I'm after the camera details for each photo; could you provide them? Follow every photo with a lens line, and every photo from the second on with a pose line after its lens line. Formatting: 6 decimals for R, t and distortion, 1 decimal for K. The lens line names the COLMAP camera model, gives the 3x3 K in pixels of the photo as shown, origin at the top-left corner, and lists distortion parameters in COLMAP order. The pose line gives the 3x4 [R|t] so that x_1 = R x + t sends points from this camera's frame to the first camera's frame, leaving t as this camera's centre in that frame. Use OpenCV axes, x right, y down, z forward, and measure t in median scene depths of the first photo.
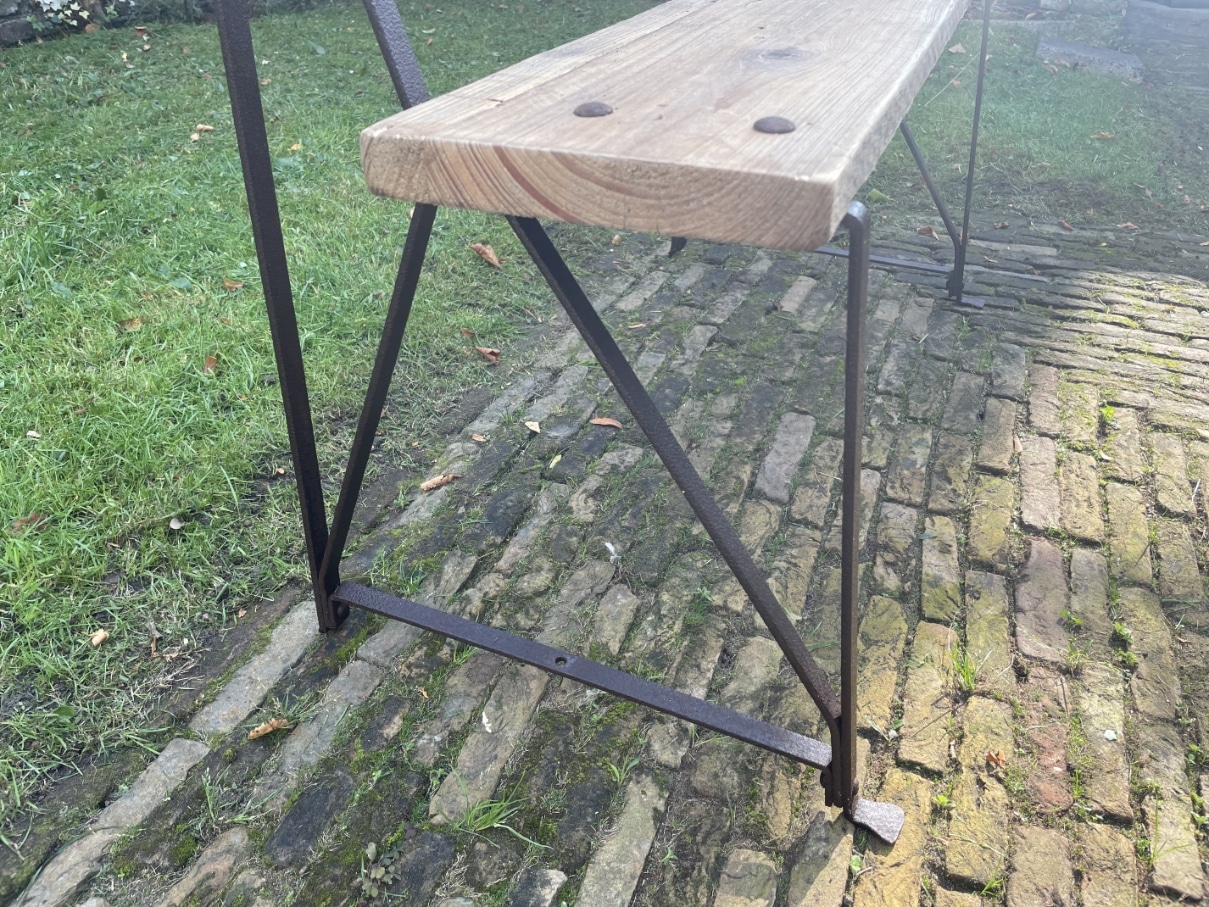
lens RADIAL K [[916.9, 0, 607.1], [0, 916.9, 440.9], [0, 0, 1]] dist [0.085760, -0.118774]
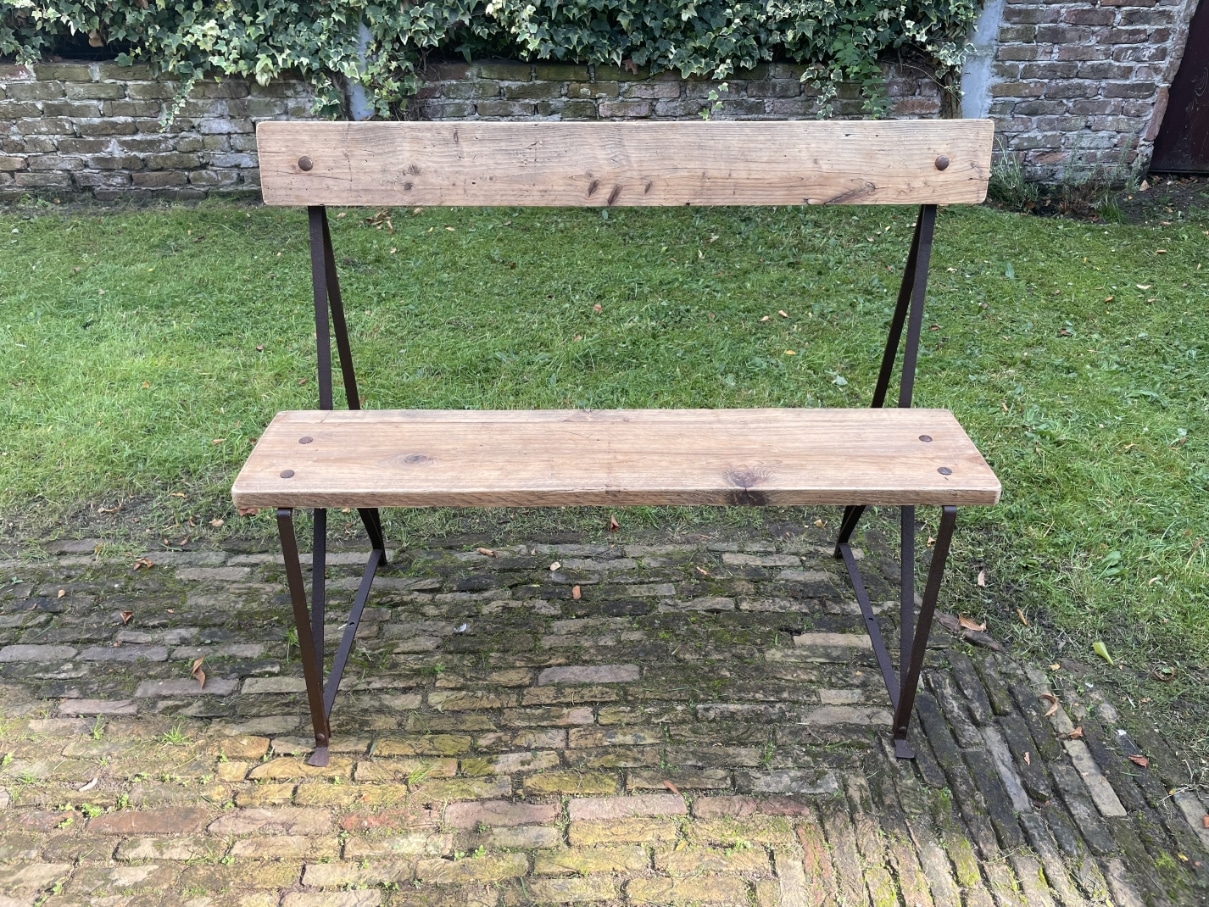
lens RADIAL K [[916.9, 0, 607.1], [0, 916.9, 440.9], [0, 0, 1]] dist [0.085760, -0.118774]
pose [[0.393258, 0.496708, -0.773711, 1.396394], [-0.500251, 0.821646, 0.273216, -0.865607], [0.771425, 0.279605, 0.571598, 0.016528]]
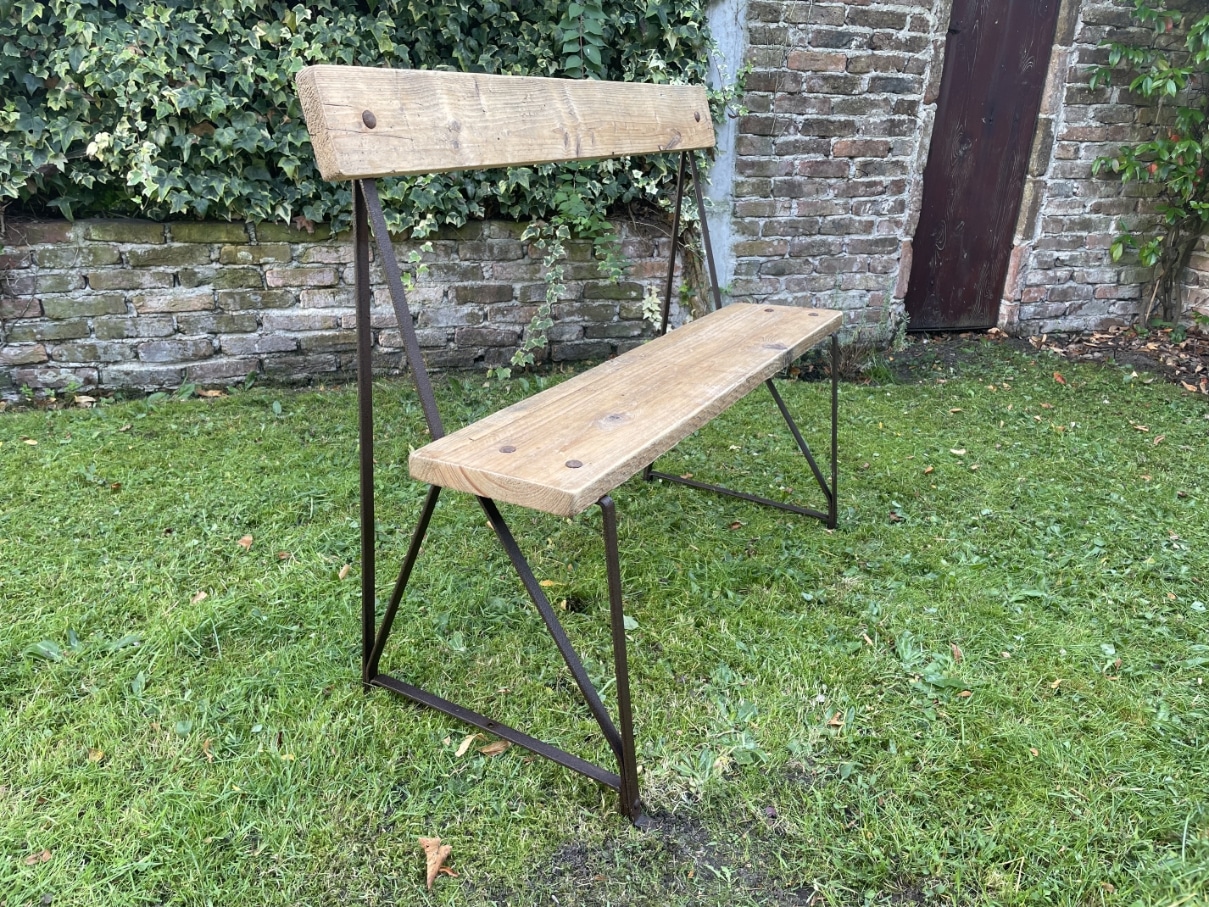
lens RADIAL K [[913.9, 0, 595.5], [0, 913.9, 439.0], [0, 0, 1]] dist [0.093624, -0.136142]
pose [[0.620842, 0.281837, -0.731522, 0.652790], [-0.444717, 0.895079, -0.032579, -0.841128], [0.645587, 0.345546, 0.681039, 0.667971]]
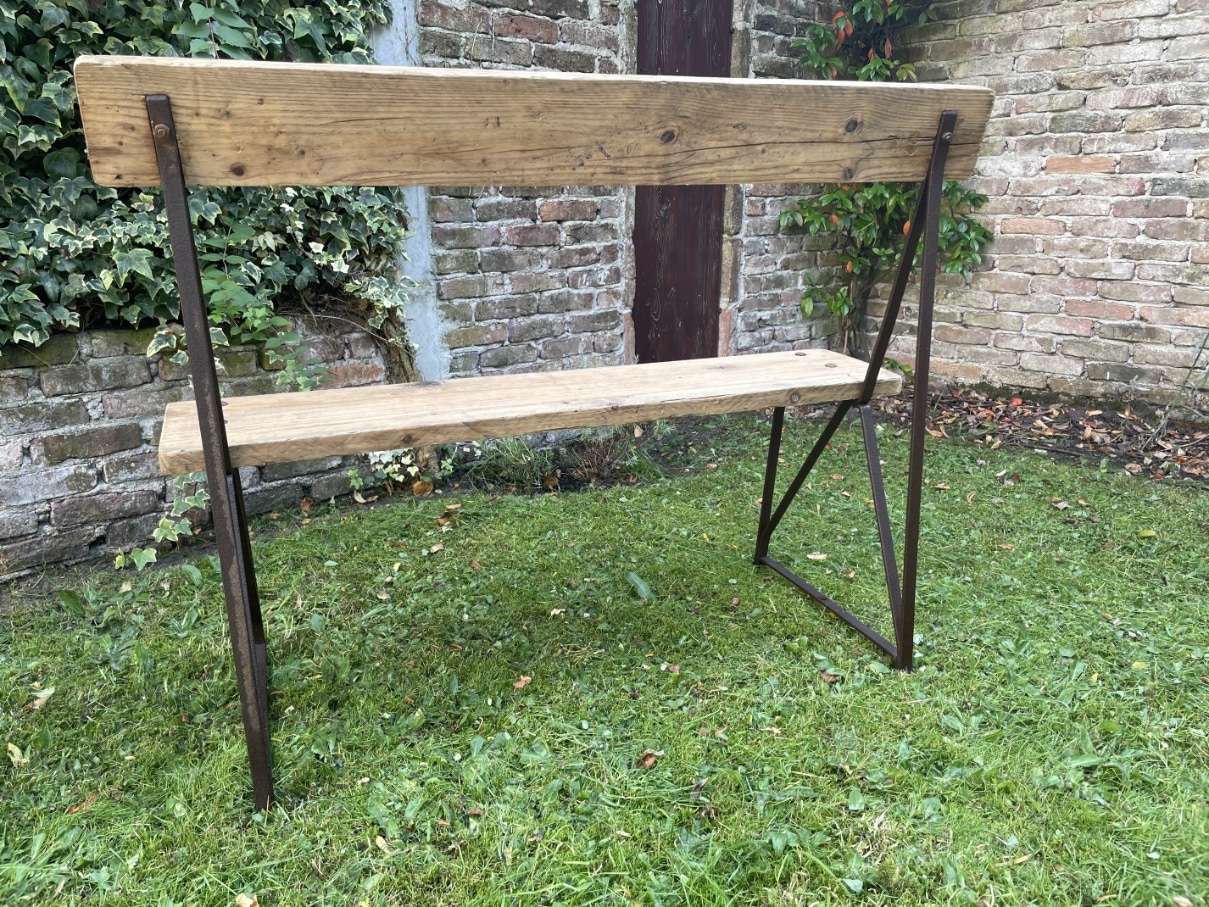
lens RADIAL K [[913.9, 0, 595.5], [0, 913.9, 439.0], [0, 0, 1]] dist [0.093624, -0.136142]
pose [[0.894925, 0.092428, -0.436538, -0.150894], [-0.225593, 0.937792, -0.263920, -0.936741], [0.384989, 0.334669, 0.860105, 1.055227]]
